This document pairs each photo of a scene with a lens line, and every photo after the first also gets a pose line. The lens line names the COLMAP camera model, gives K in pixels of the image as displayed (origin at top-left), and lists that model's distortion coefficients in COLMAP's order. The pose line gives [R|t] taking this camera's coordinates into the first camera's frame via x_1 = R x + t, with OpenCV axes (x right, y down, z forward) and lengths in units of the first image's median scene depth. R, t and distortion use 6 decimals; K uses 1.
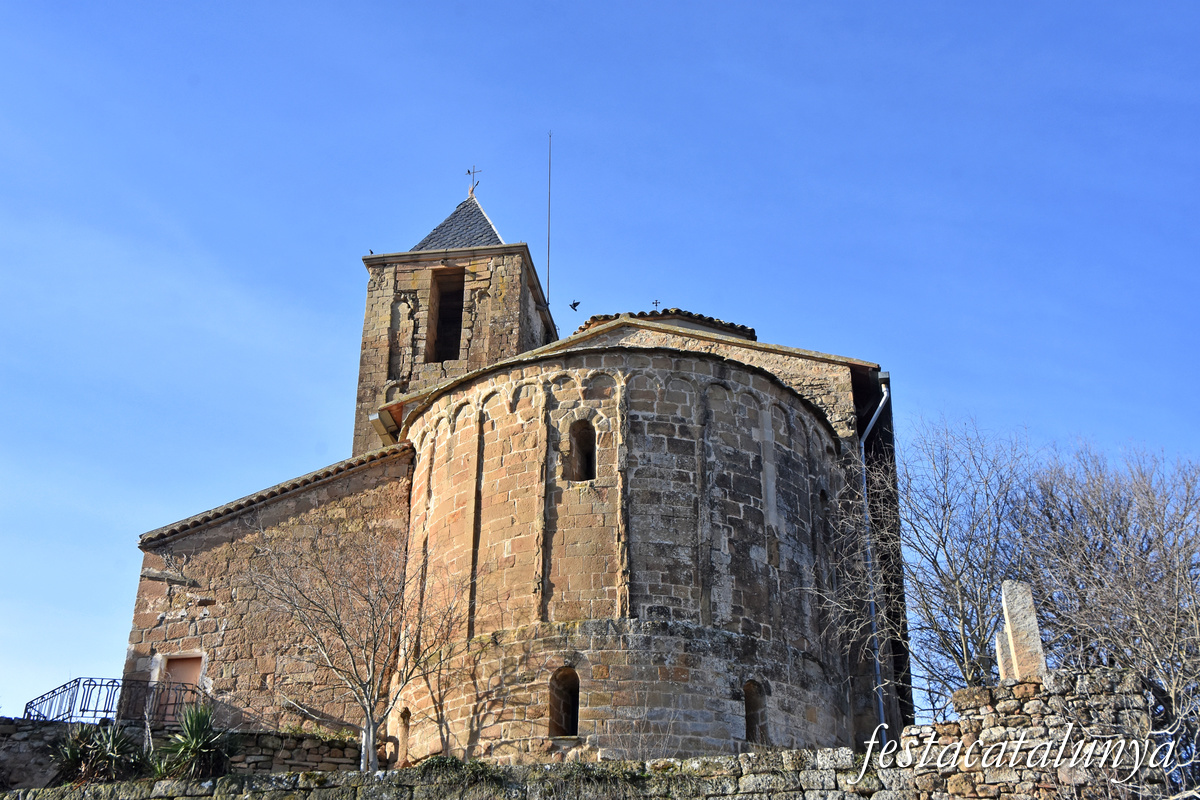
lens RADIAL K [[1499.1, 0, 600.0], [0, 1499.1, 400.0], [0, 0, 1]] dist [0.067298, 0.038716]
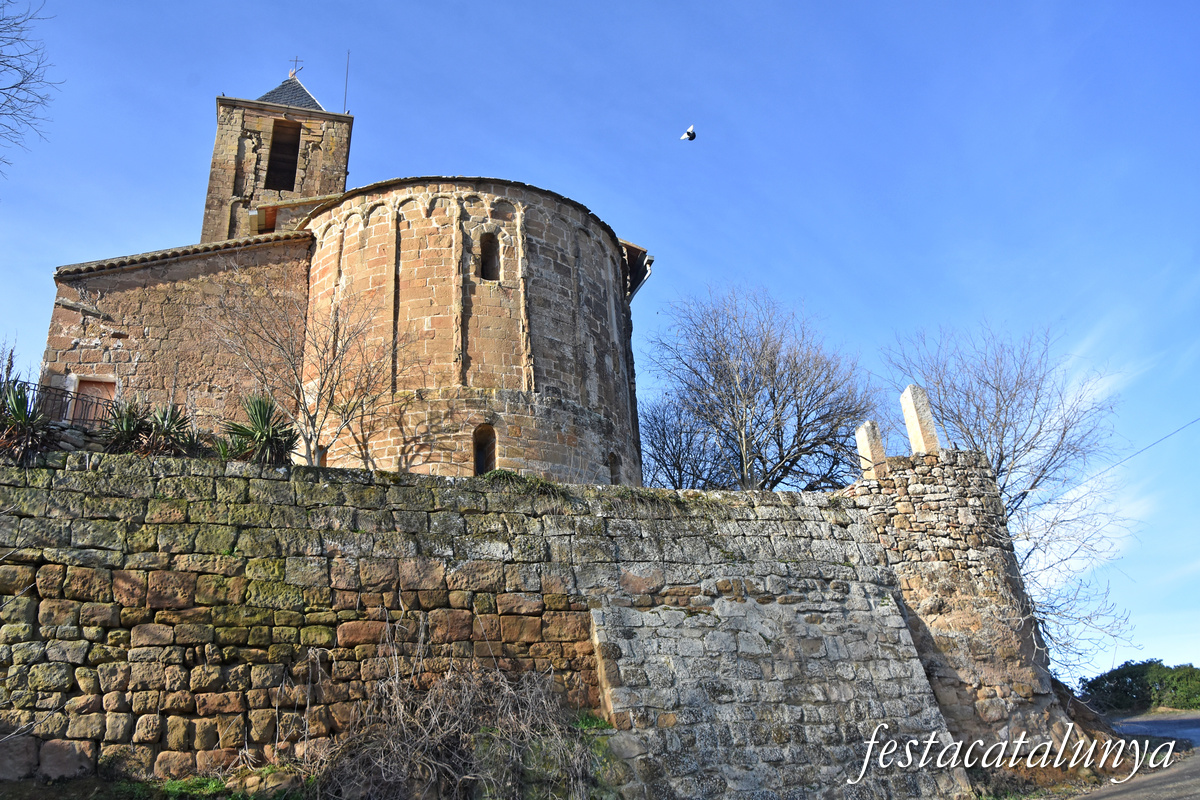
lens RADIAL K [[940.9, 0, 600.0], [0, 940.9, 400.0], [0, 0, 1]] dist [-0.156681, 0.073321]
pose [[0.884092, 0.134744, 0.447466, -0.254391], [-0.162233, 0.986473, 0.023481, 0.114625], [-0.438249, -0.093353, 0.893993, 0.263754]]
